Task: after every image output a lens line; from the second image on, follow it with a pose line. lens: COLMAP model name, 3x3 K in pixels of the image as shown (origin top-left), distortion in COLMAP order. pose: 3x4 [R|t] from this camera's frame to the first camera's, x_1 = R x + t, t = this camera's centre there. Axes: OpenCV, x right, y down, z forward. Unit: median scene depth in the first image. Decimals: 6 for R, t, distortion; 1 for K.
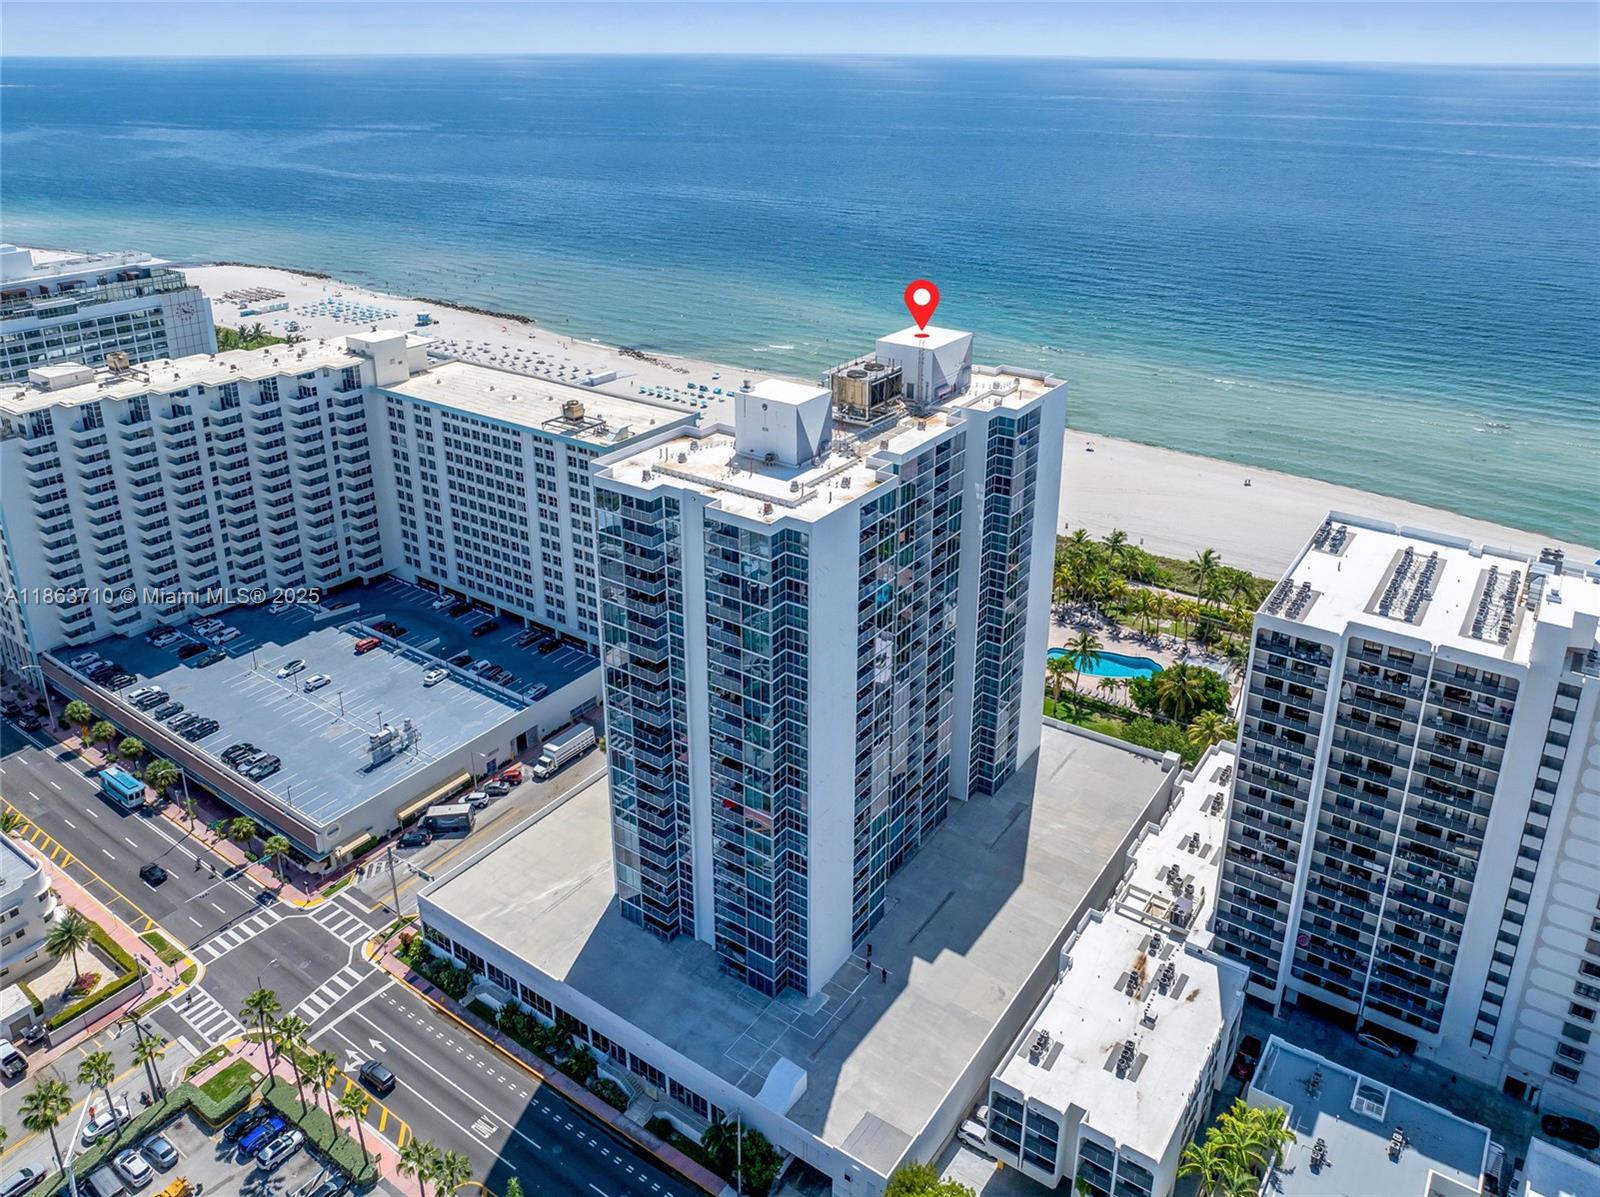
lens RADIAL K [[1165.9, 0, 812.5], [0, 1165.9, 433.8], [0, 0, 1]] dist [-0.030165, -0.000042]
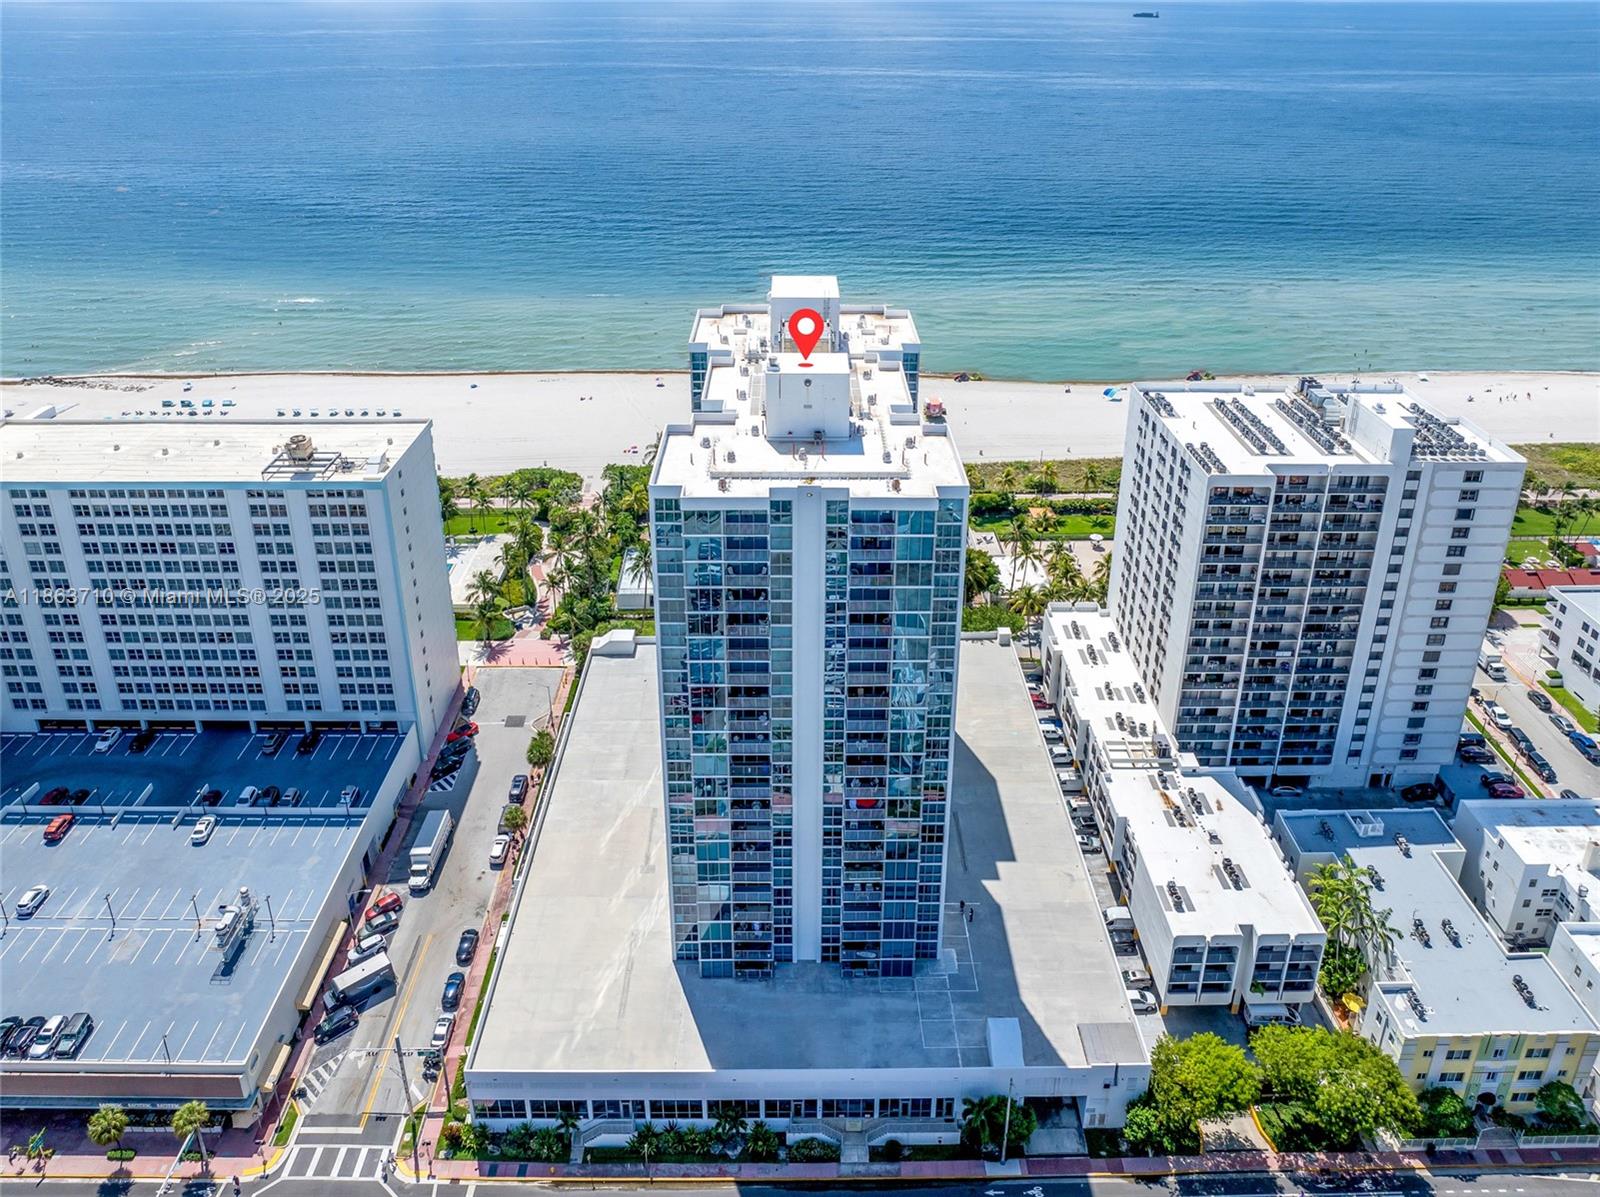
lens RADIAL K [[1172.2, 0, 797.5], [0, 1172.2, 427.4], [0, 0, 1]] dist [-0.038334, 0.005961]
pose [[0.817075, -0.208376, 0.537557, -0.516070], [0.181520, 0.977959, 0.103184, -0.079980], [-0.547210, 0.013269, 0.836890, 0.214480]]
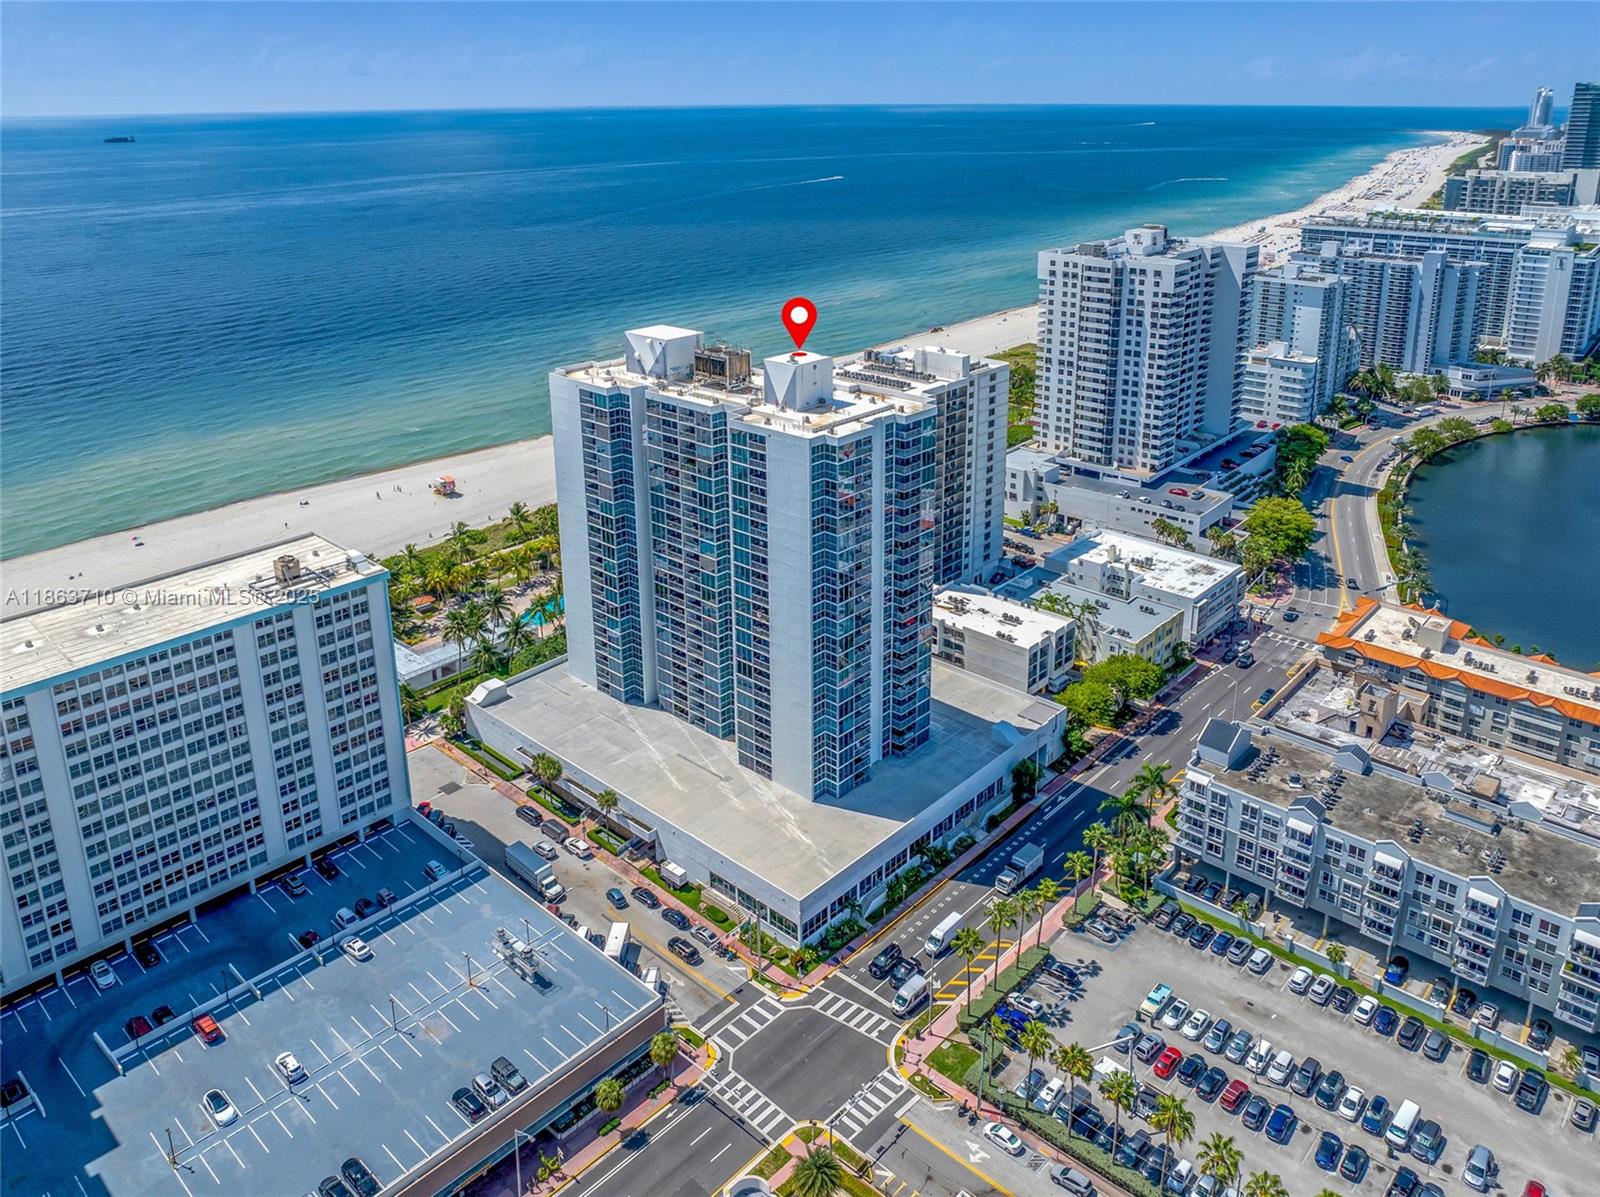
lens RADIAL K [[1172.2, 0, 797.5], [0, 1172.2, 427.4], [0, 0, 1]] dist [-0.038334, 0.005961]
pose [[0.141827, -0.271830, 0.951837, -1.306850], [0.324419, 0.921215, 0.214745, -0.245496], [-0.935221, 0.278337, 0.218840, 0.681358]]
